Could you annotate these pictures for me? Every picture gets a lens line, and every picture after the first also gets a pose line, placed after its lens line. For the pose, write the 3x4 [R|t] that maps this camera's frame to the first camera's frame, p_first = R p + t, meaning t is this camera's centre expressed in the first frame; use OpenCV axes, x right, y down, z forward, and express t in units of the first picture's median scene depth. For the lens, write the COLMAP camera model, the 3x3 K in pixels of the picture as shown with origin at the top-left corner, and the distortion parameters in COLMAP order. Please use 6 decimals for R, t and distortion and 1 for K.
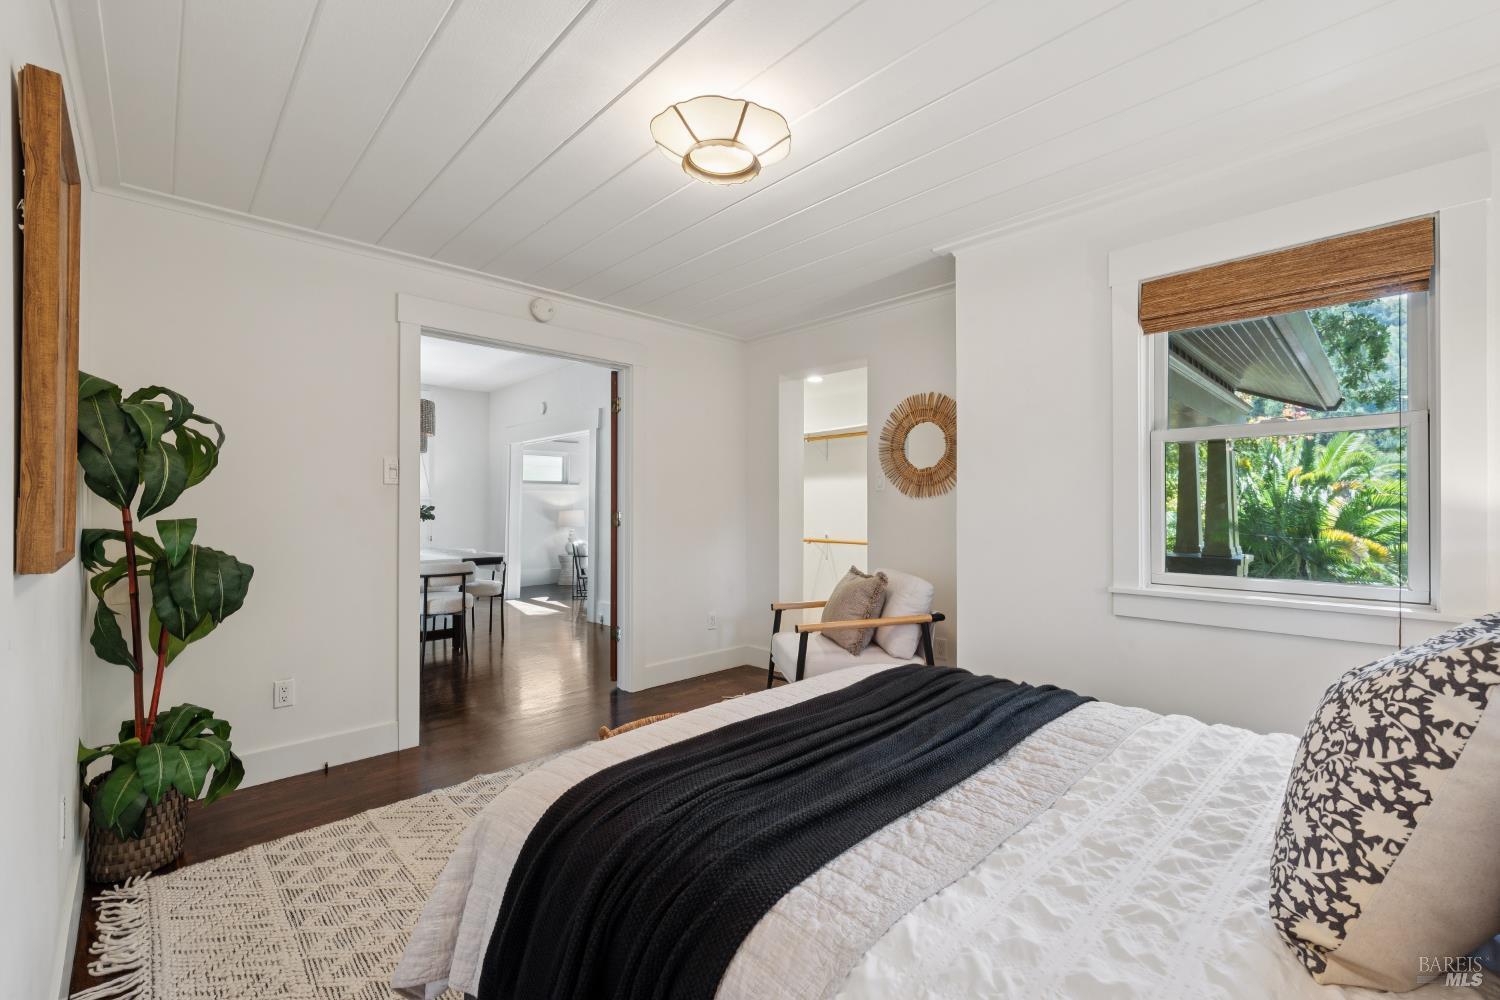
lens RADIAL K [[626.1, 0, 740.6], [0, 626.1, 499.9], [0, 0, 1]] dist [0.000459, 0.000349]
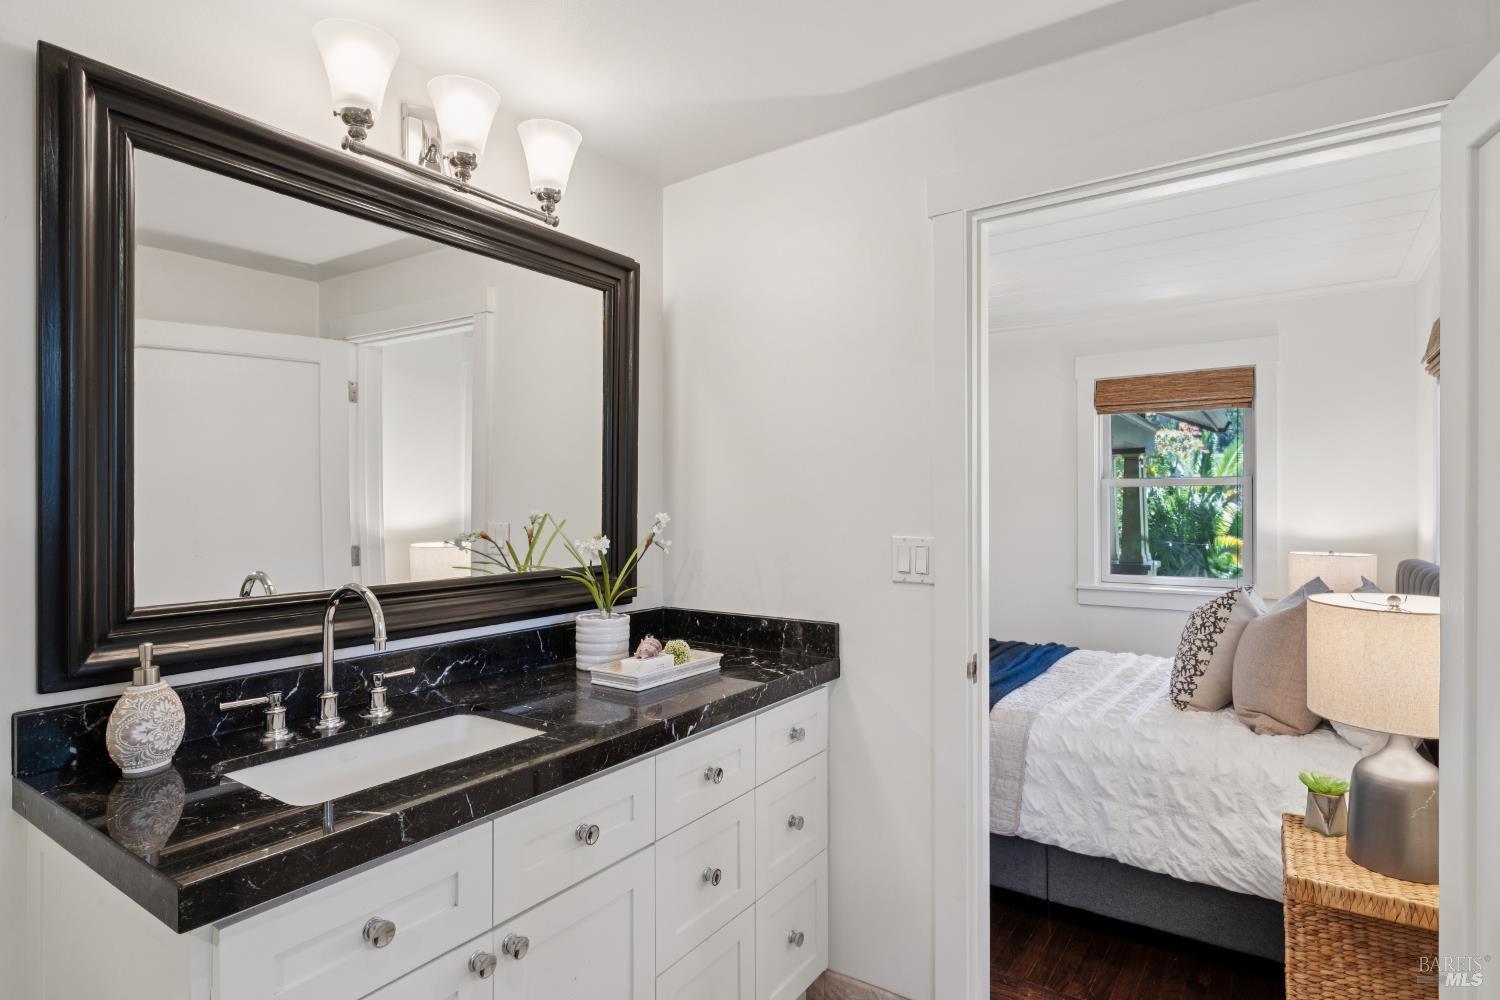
lens RADIAL K [[781.7, 0, 750.0], [0, 781.7, 500.0], [0, 0, 1]] dist [0.025875, -0.000104]
pose [[0.978517, 0.001122, 0.206164, -0.710267], [-0.001256, 0.999999, 0.000516, -0.079165], [-0.206163, -0.000764, 0.978517, -0.852181]]
